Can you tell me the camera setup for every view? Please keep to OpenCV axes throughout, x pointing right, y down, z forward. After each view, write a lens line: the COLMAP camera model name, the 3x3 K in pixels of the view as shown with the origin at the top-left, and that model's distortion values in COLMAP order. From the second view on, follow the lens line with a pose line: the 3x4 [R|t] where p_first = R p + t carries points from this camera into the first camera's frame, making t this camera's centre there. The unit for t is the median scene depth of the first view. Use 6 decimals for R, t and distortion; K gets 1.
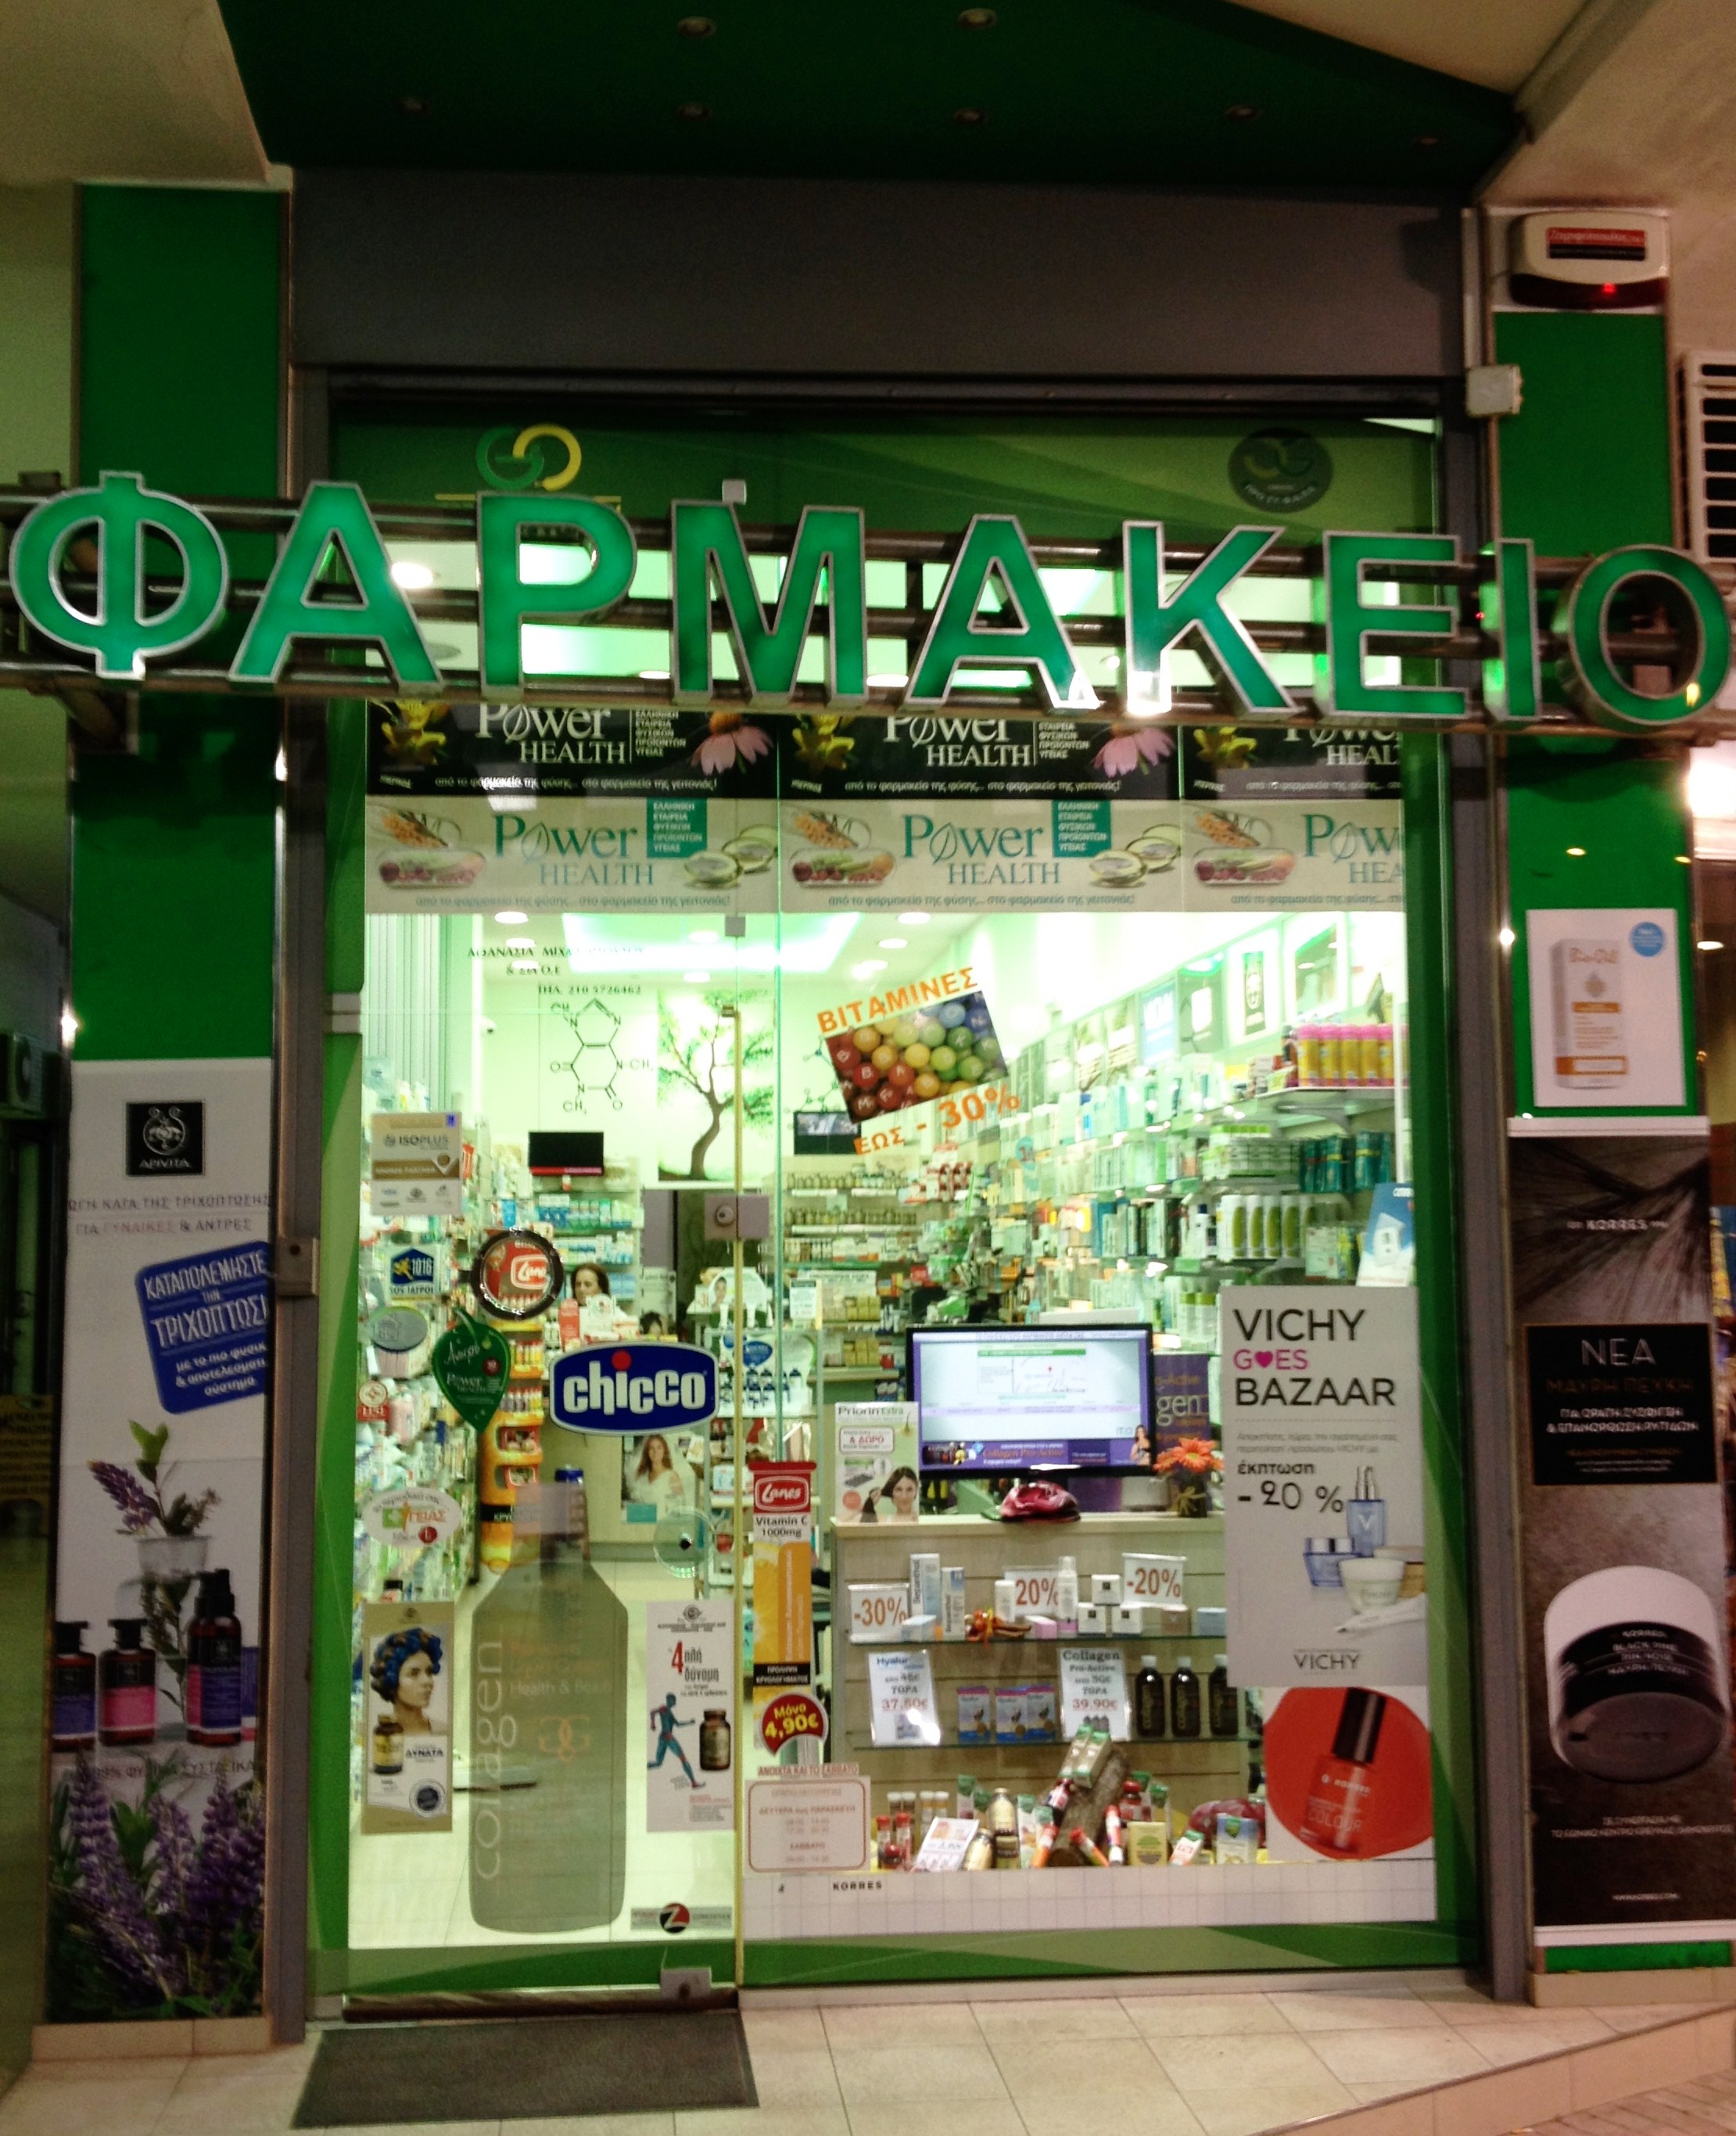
lens RADIAL K [[2551.5, 0, 824.1], [0, 2551.5, 928.8], [0, 0, 1]] dist [0.028640, -0.013547]
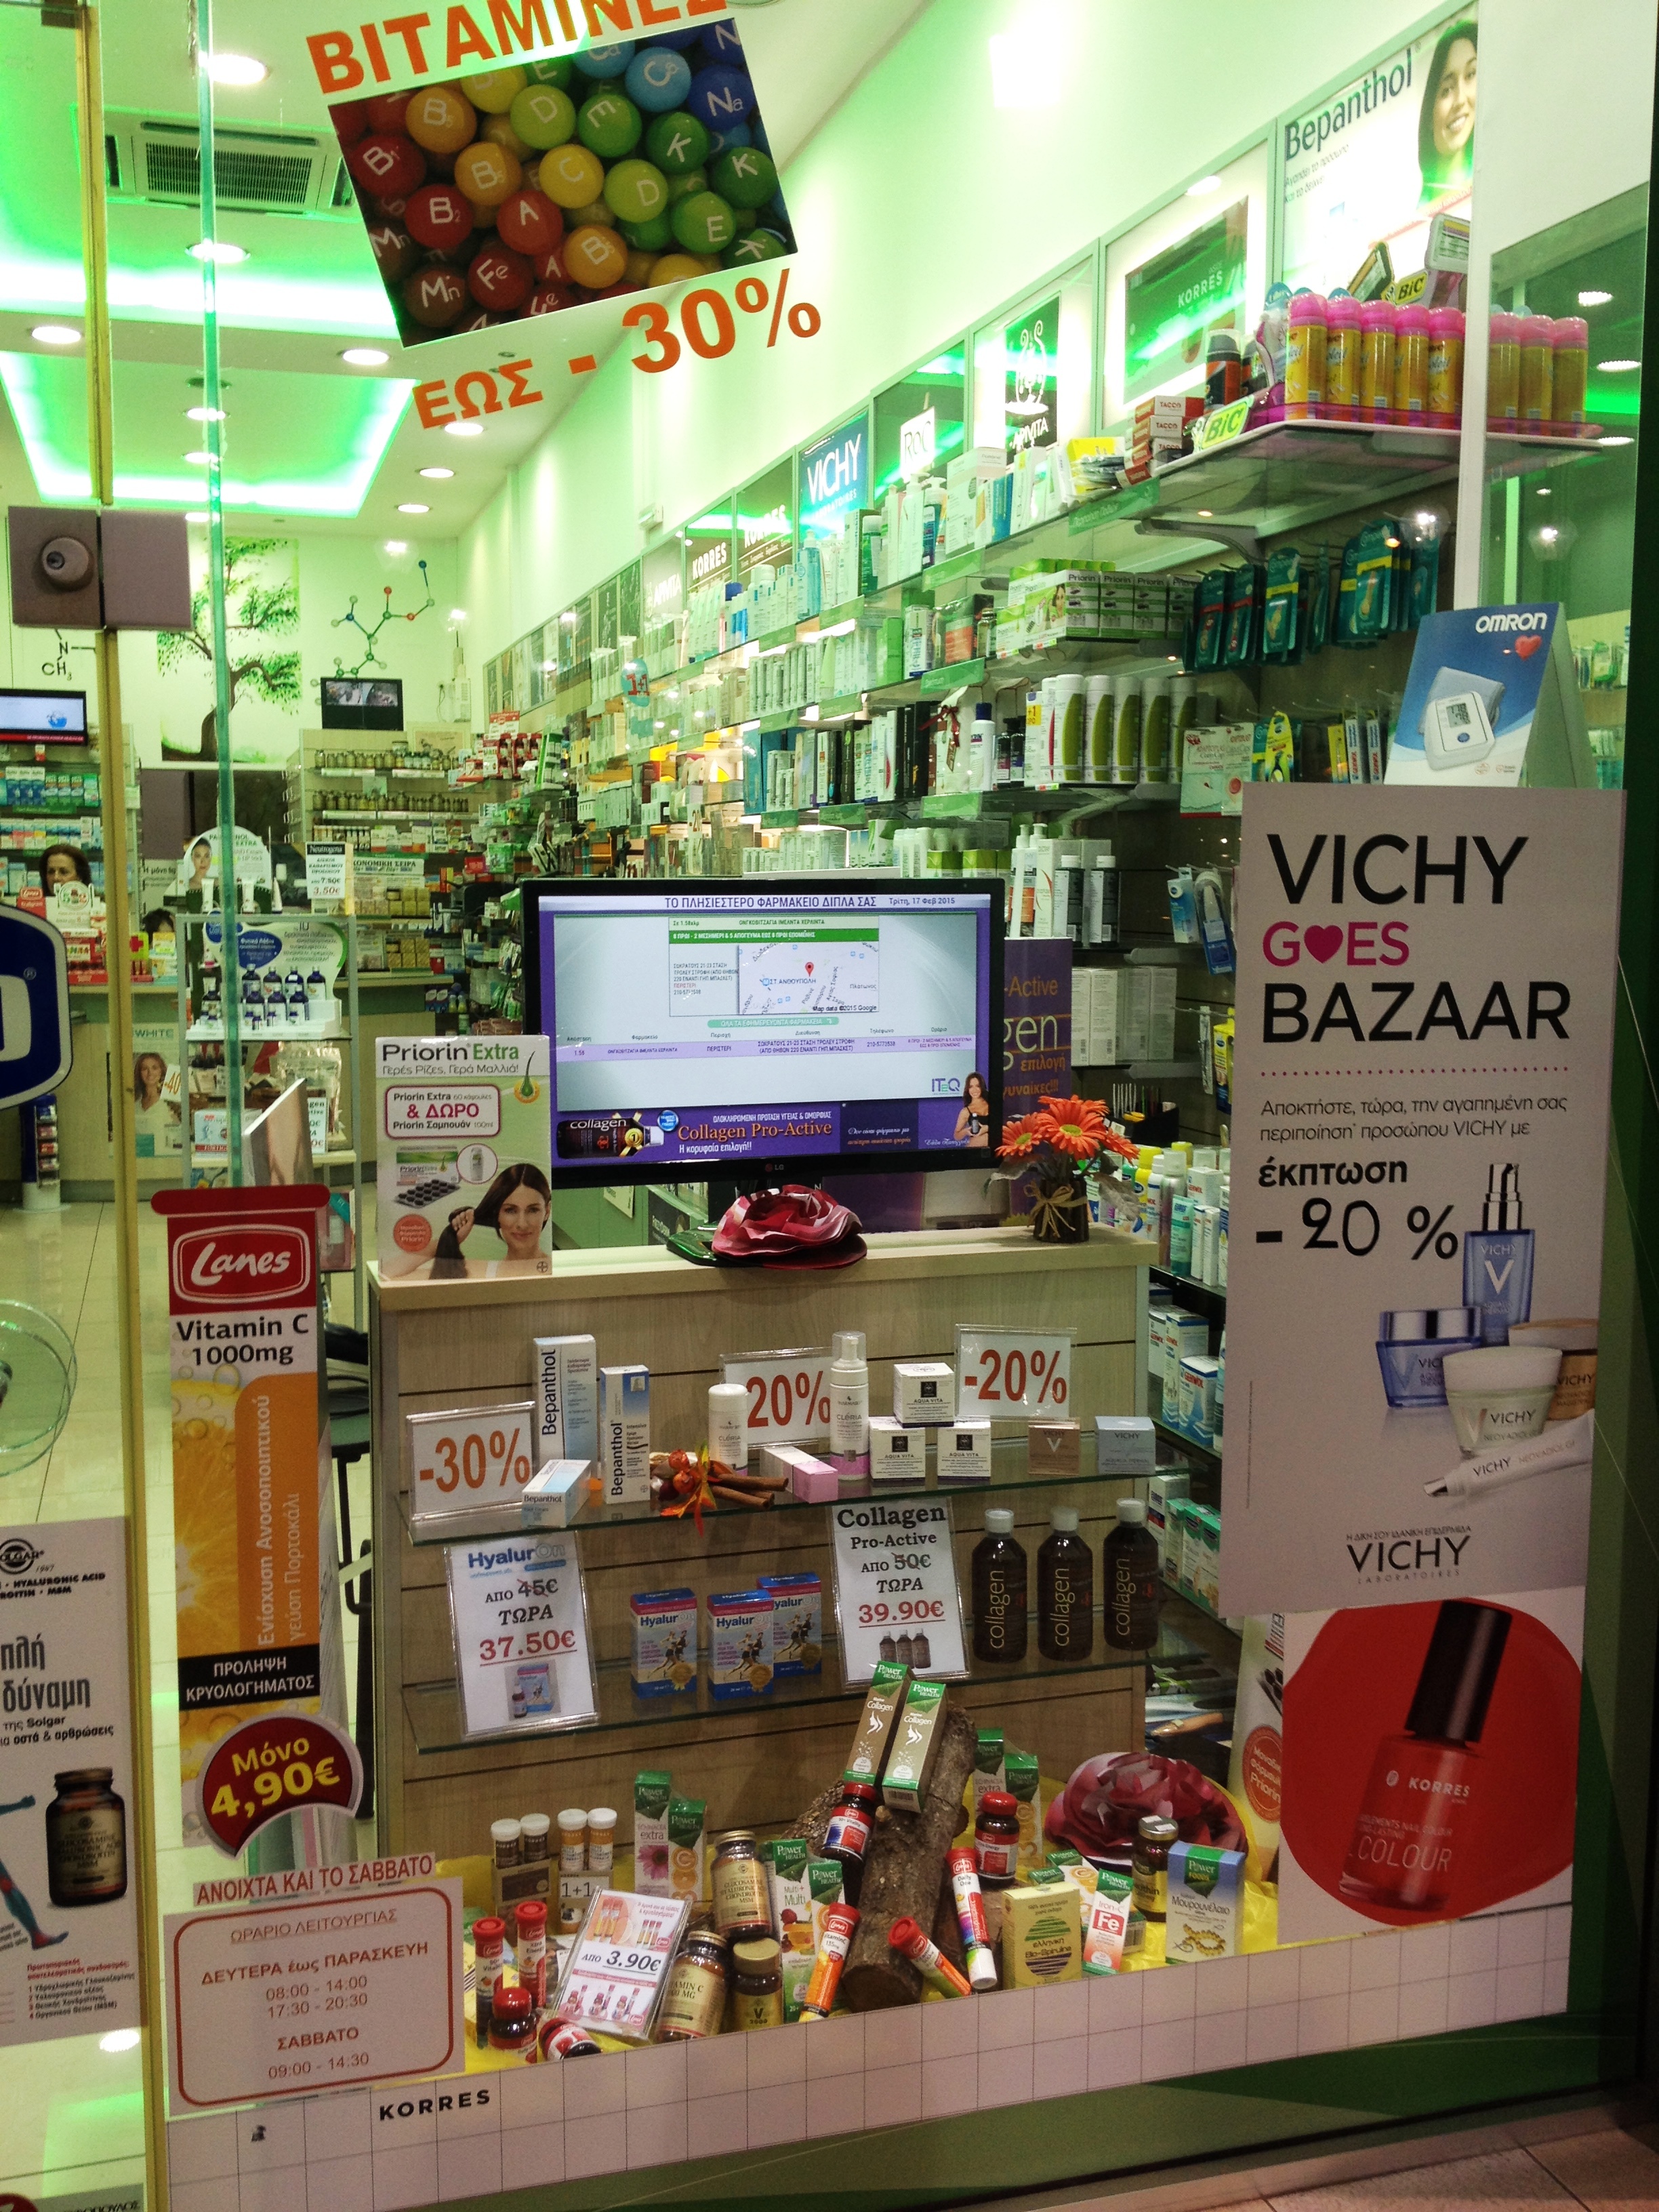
lens RADIAL K [[2151.7, 0, 829.5], [0, 2151.7, 1106.0], [0, 0, 1]] dist [0.157181, -0.362517]
pose [[0.978079, -0.013969, 0.207765, 0.003269], [-0.033973, 0.973674, 0.225400, 0.106545], [-0.205444, -0.227518, 0.951855, 0.608461]]
